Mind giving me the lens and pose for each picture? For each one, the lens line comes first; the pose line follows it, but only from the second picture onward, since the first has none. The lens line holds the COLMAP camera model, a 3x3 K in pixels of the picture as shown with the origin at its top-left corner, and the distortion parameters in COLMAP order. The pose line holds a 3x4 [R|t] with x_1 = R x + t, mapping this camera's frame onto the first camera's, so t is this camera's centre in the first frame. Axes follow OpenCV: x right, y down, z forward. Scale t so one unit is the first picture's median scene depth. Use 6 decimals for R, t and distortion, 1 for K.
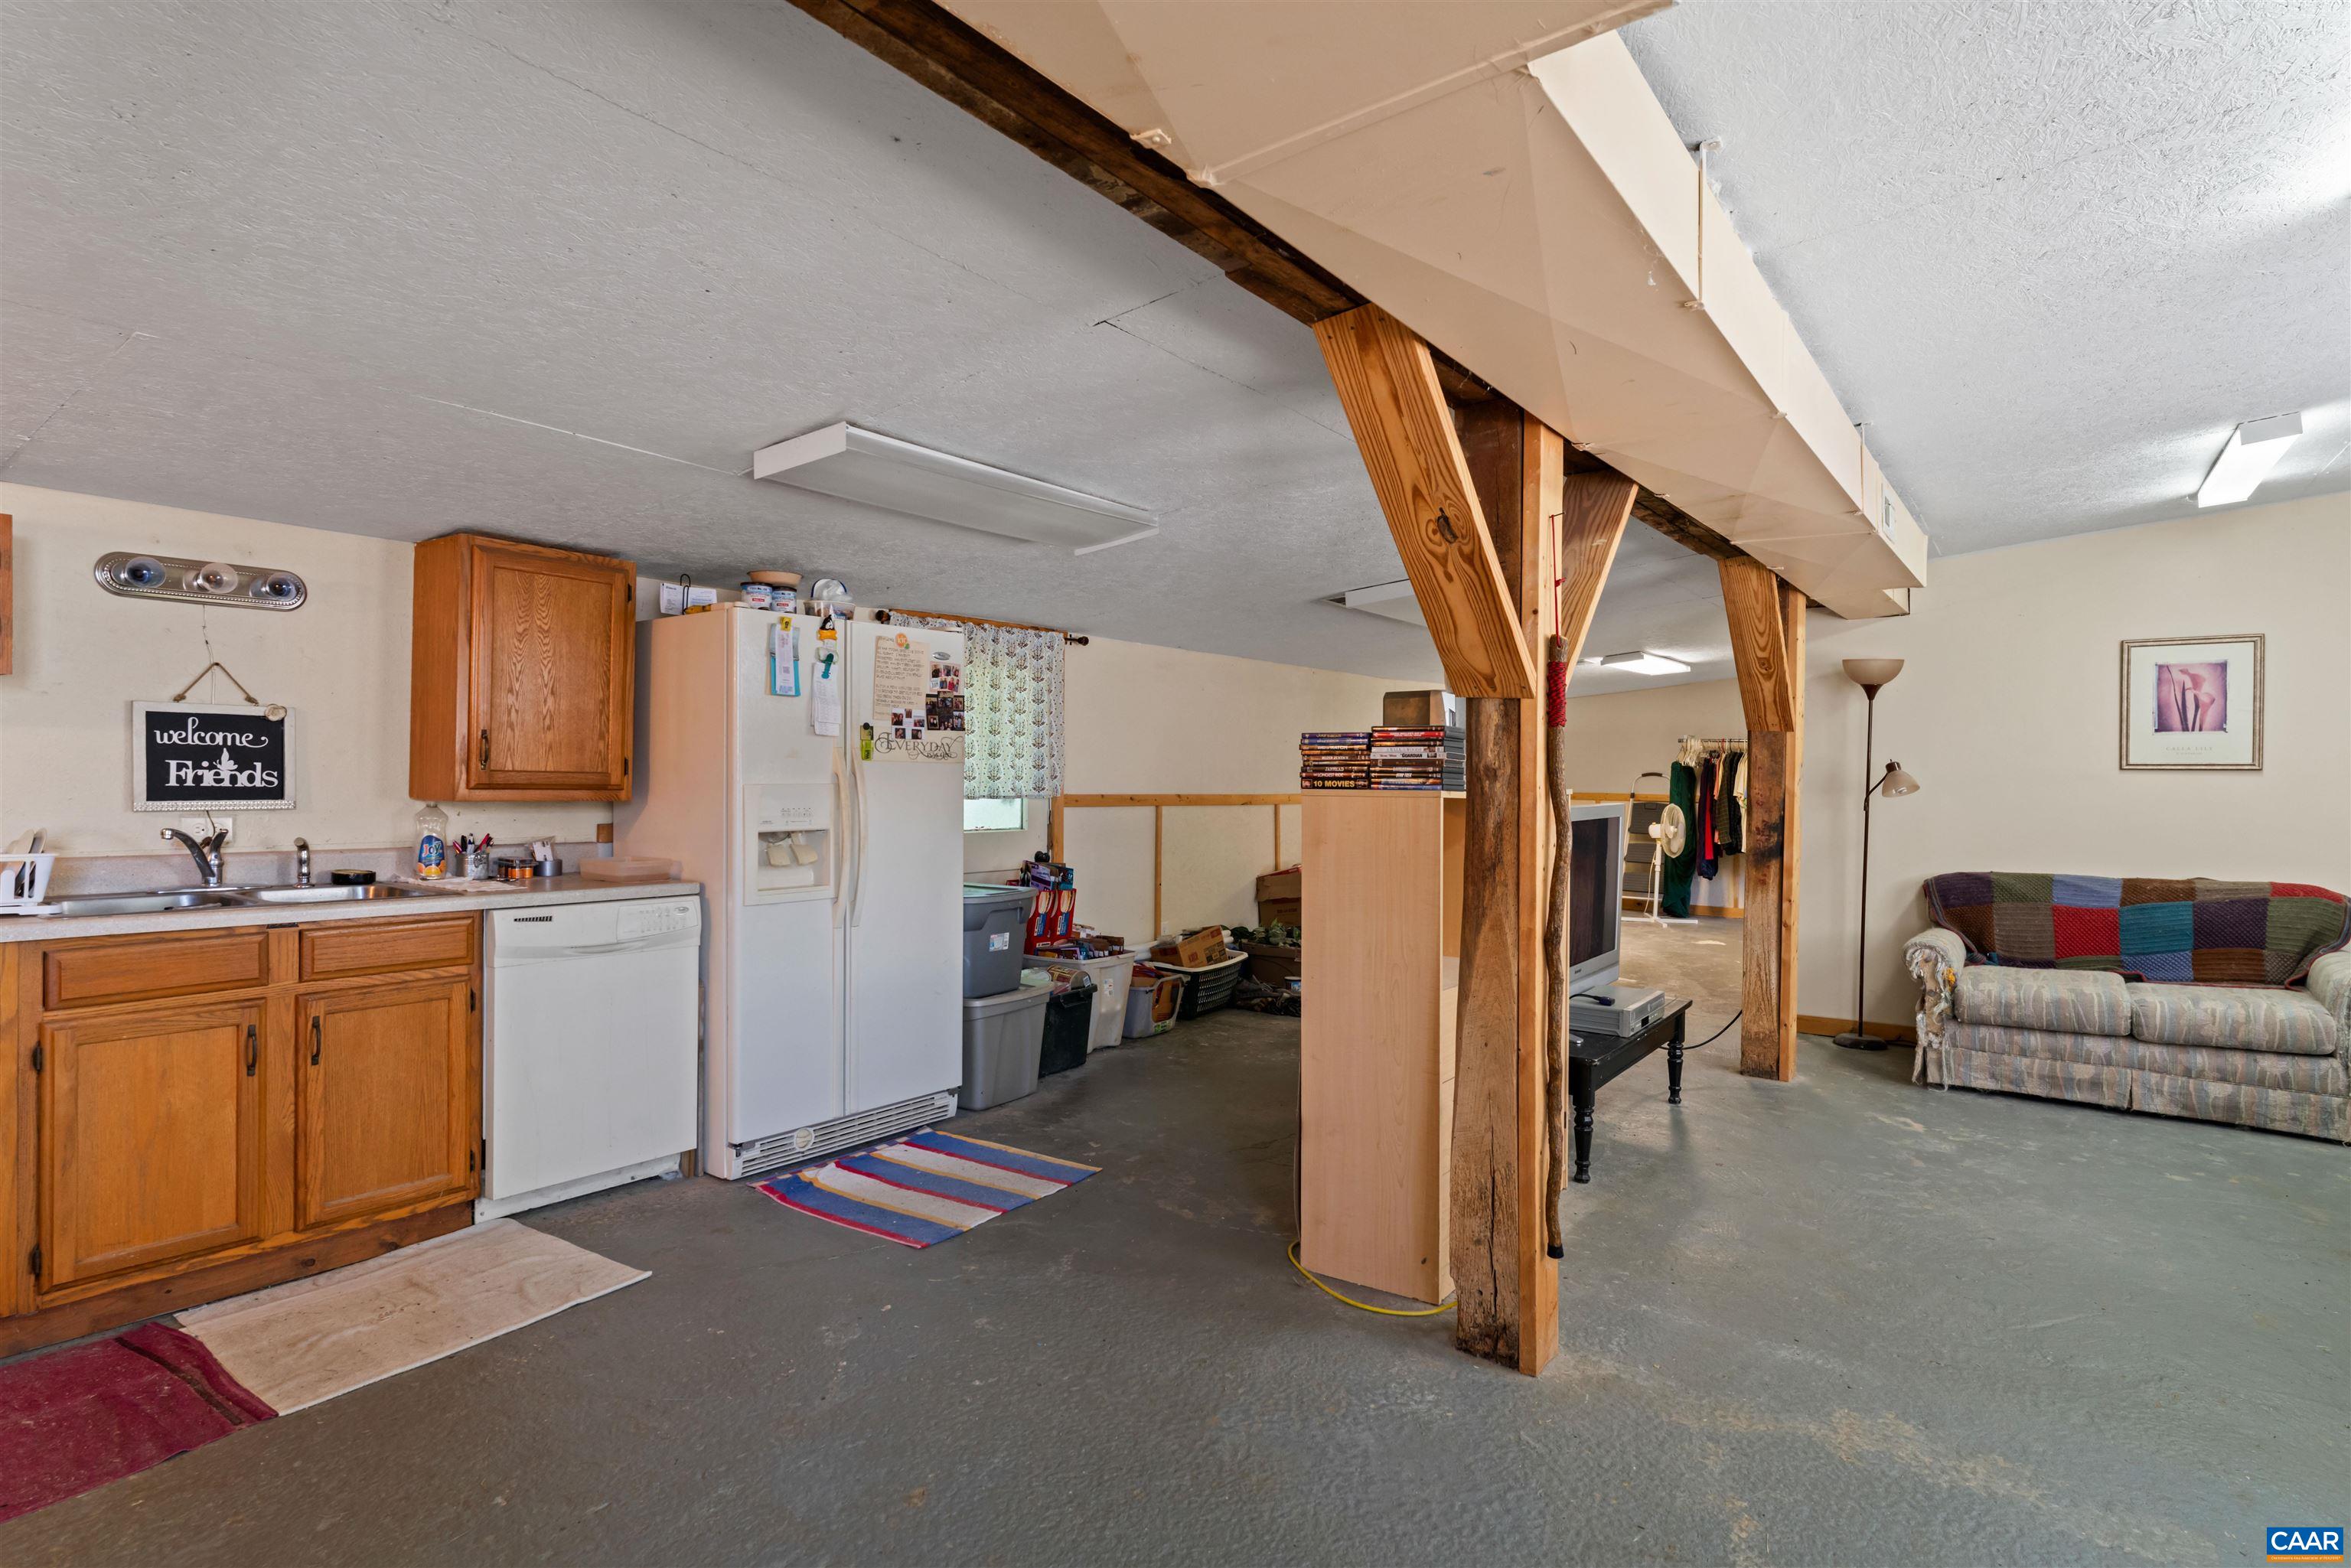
lens RADIAL K [[1218.8, 0, 1157.3], [0, 1218.8, 791.7], [0, 0, 1]] dist [-0.003784, 0.001435]
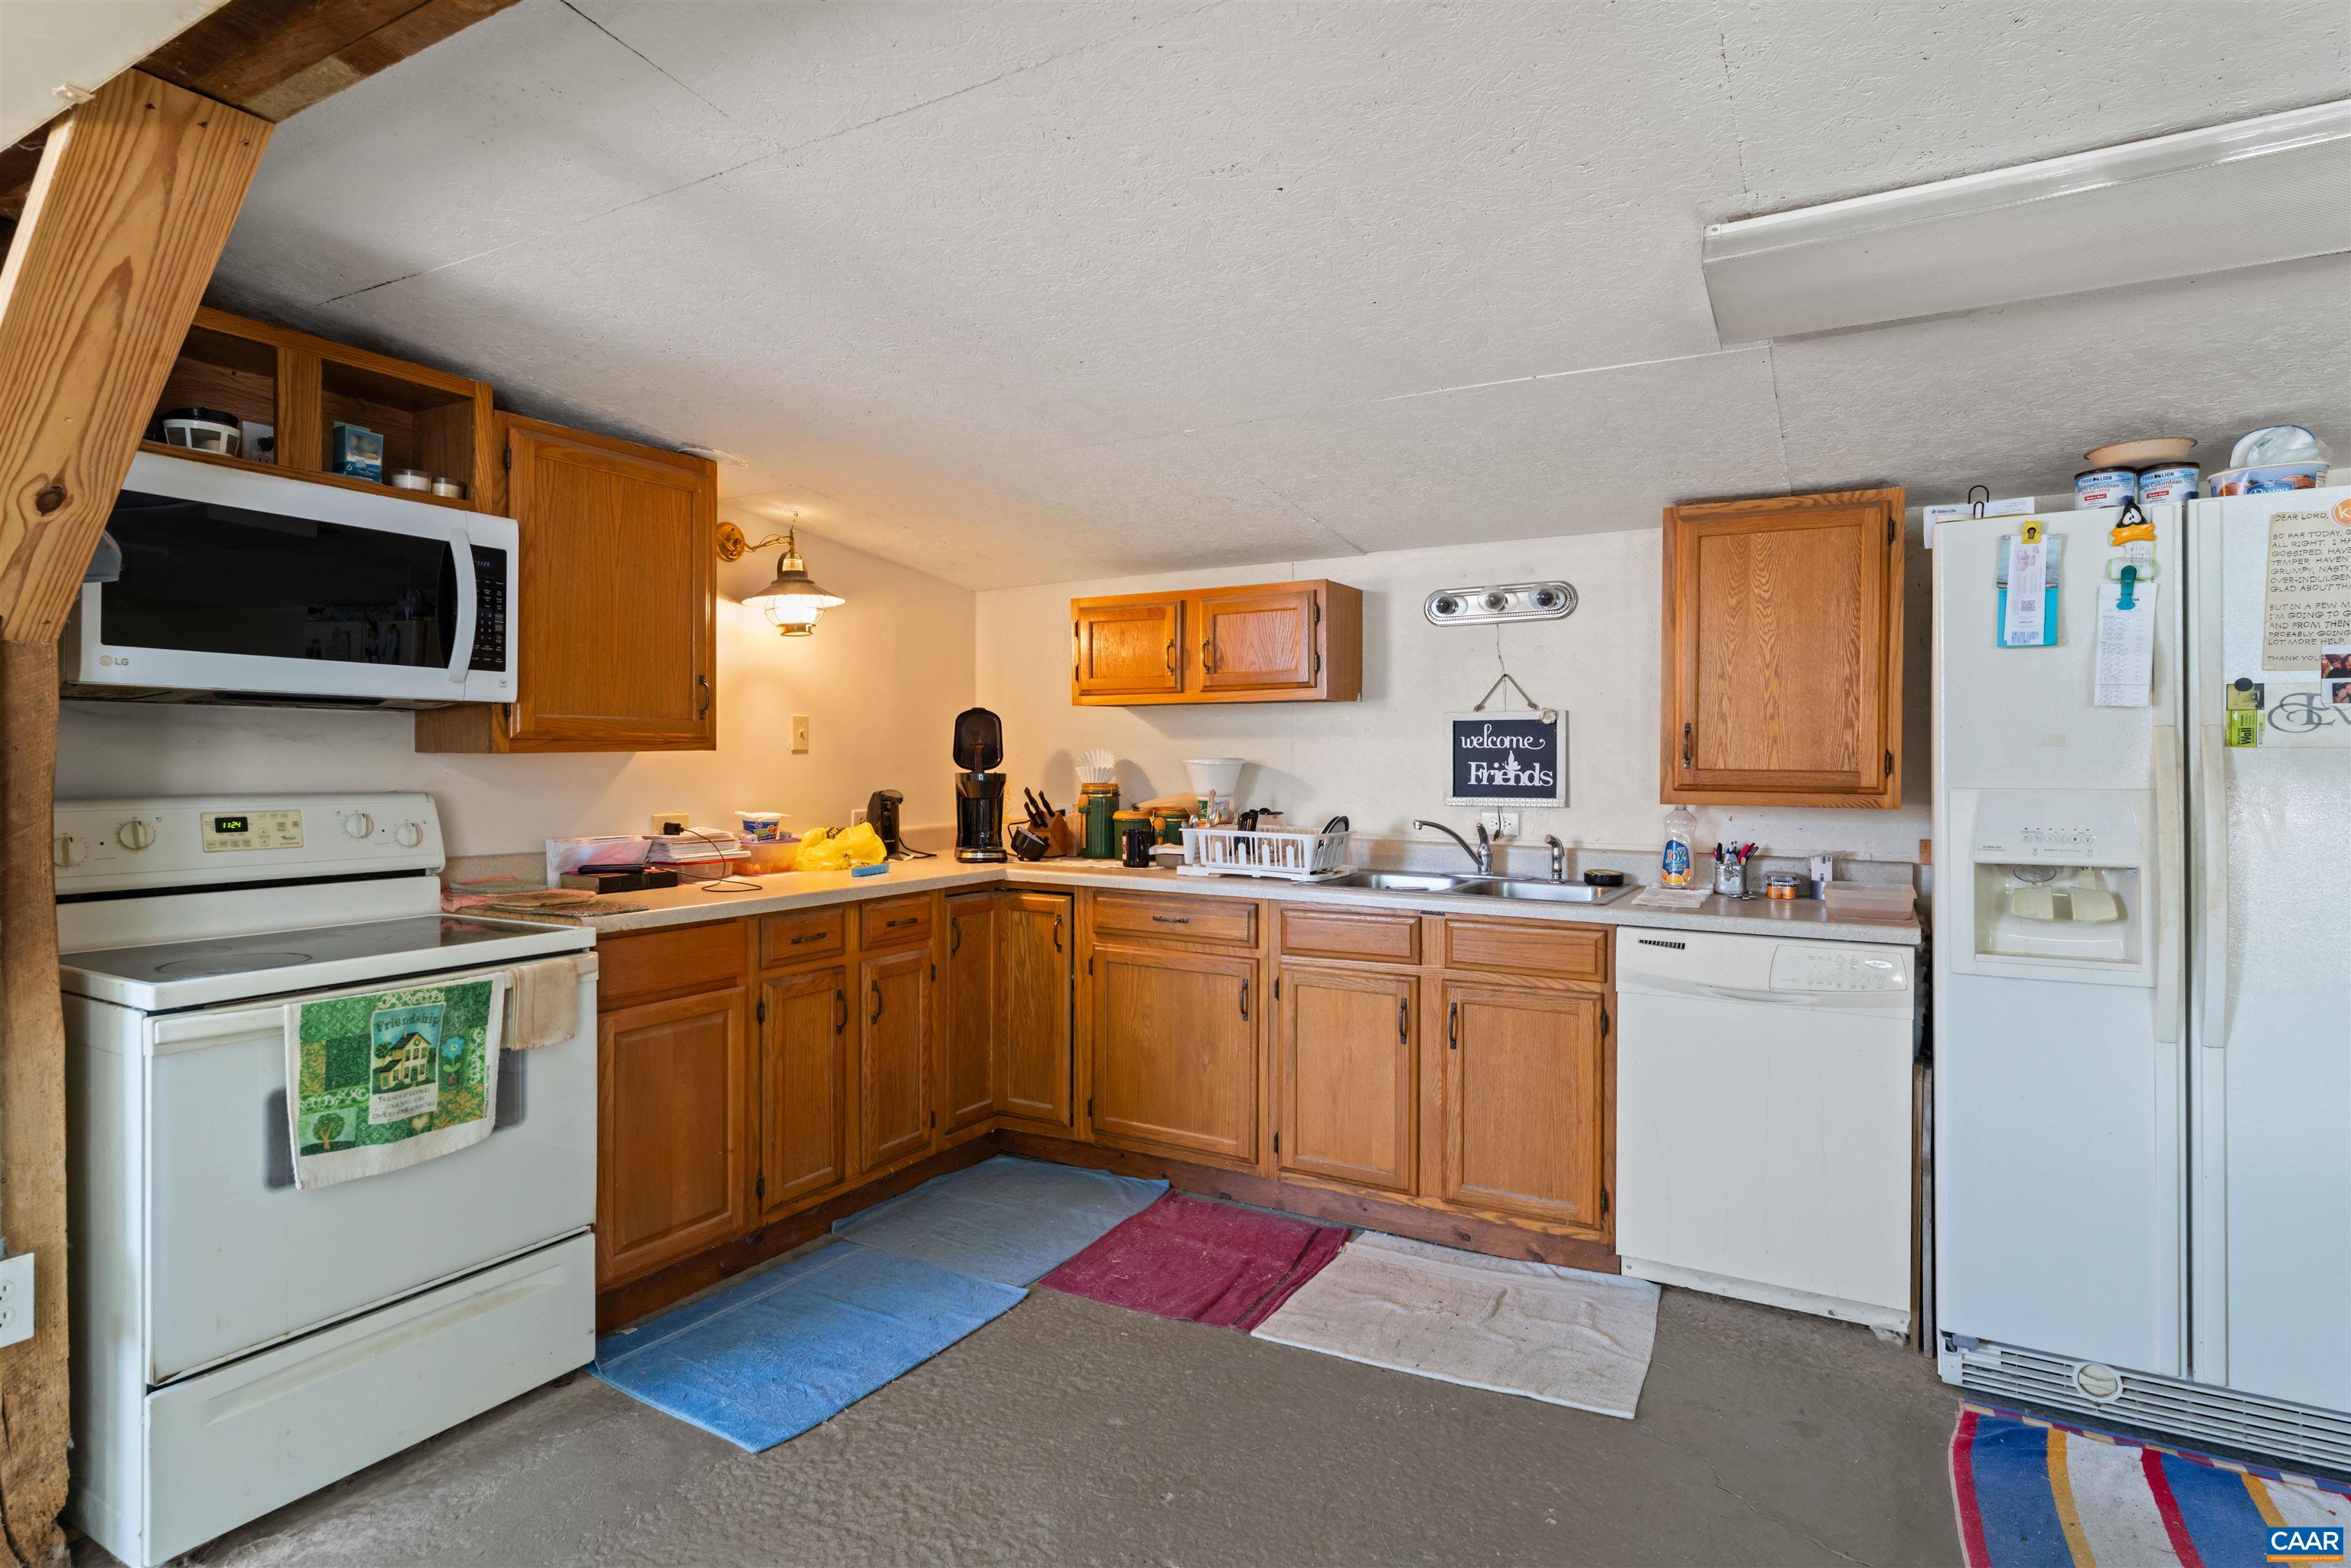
lens RADIAL K [[1218.8, 0, 1168.3], [0, 1218.8, 767.1], [0, 0, 1]] dist [-0.003784, 0.001435]
pose [[0.128041, -0.008284, -0.991734, 0.255516], [-0.015864, 0.999820, -0.010400, -0.003855], [0.991642, 0.017064, 0.127887, 0.482900]]
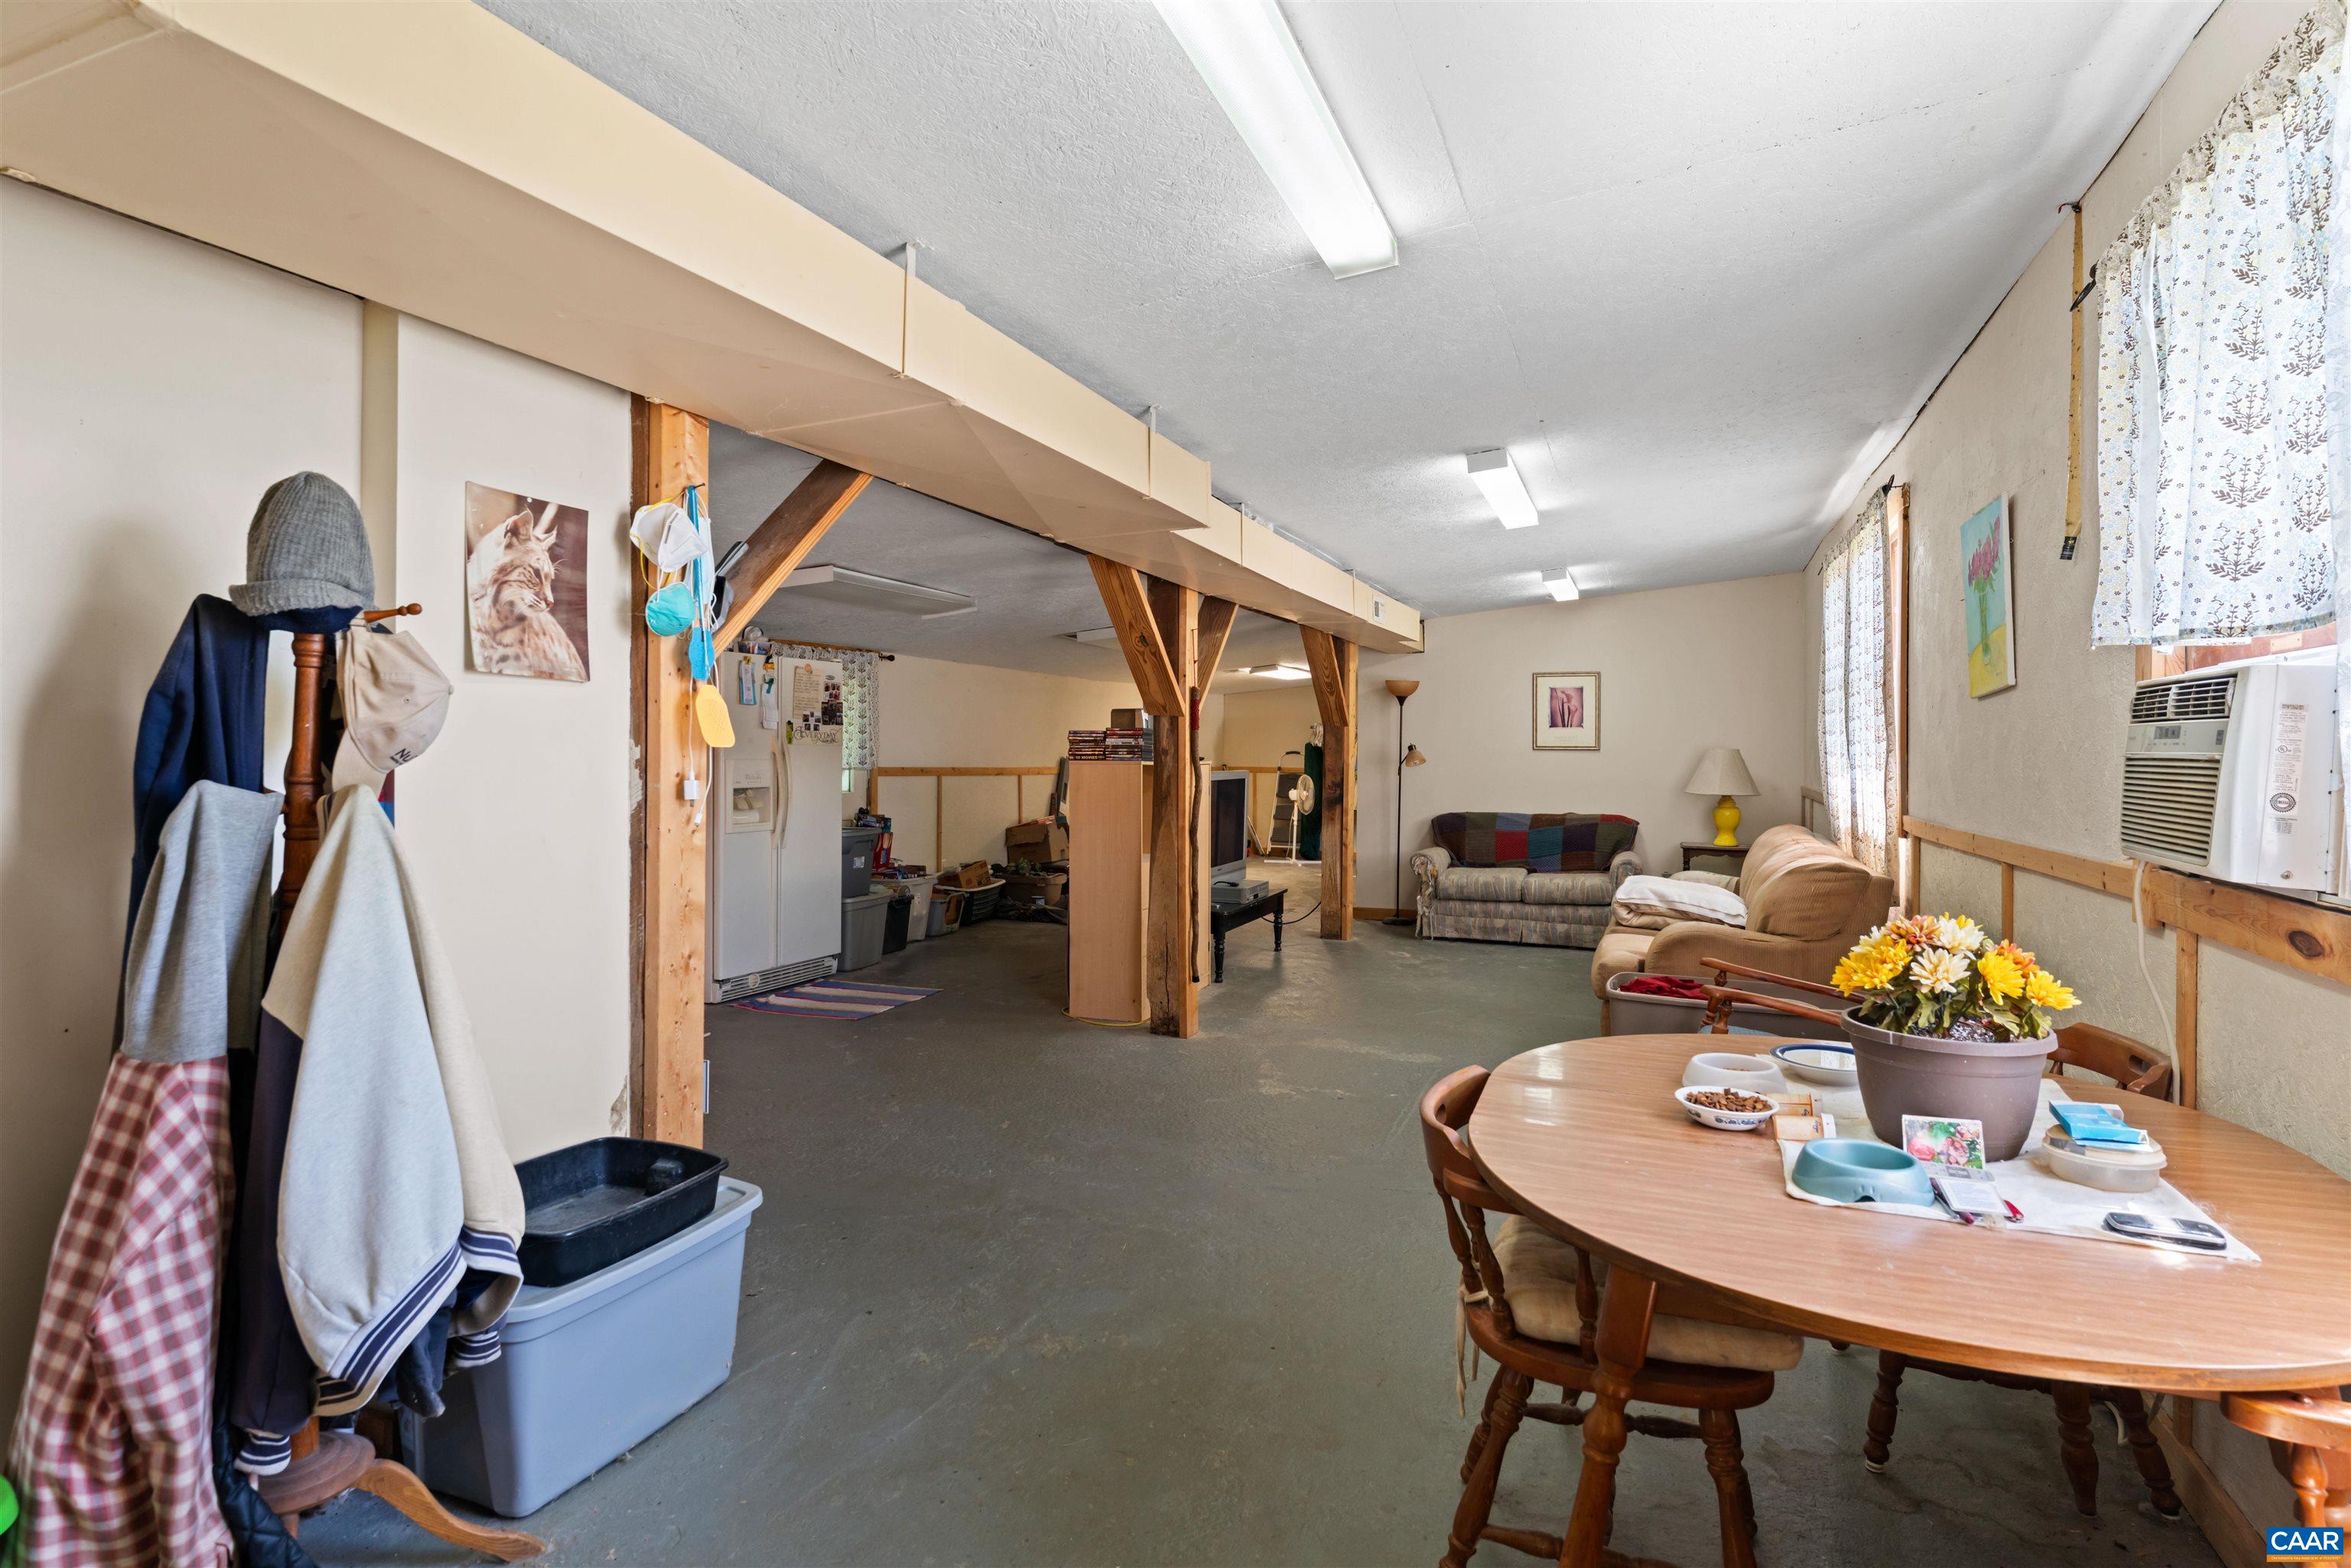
lens RADIAL K [[1218.8, 0, 1172.4], [0, 1218.8, 770.9], [0, 0, 1]] dist [-0.003784, 0.001435]
pose [[0.966249, -0.004445, 0.257573, -0.176052], [0.004331, 0.999990, 0.001011, 0.010457], [-0.257575, 0.000139, 0.966258, -0.713841]]
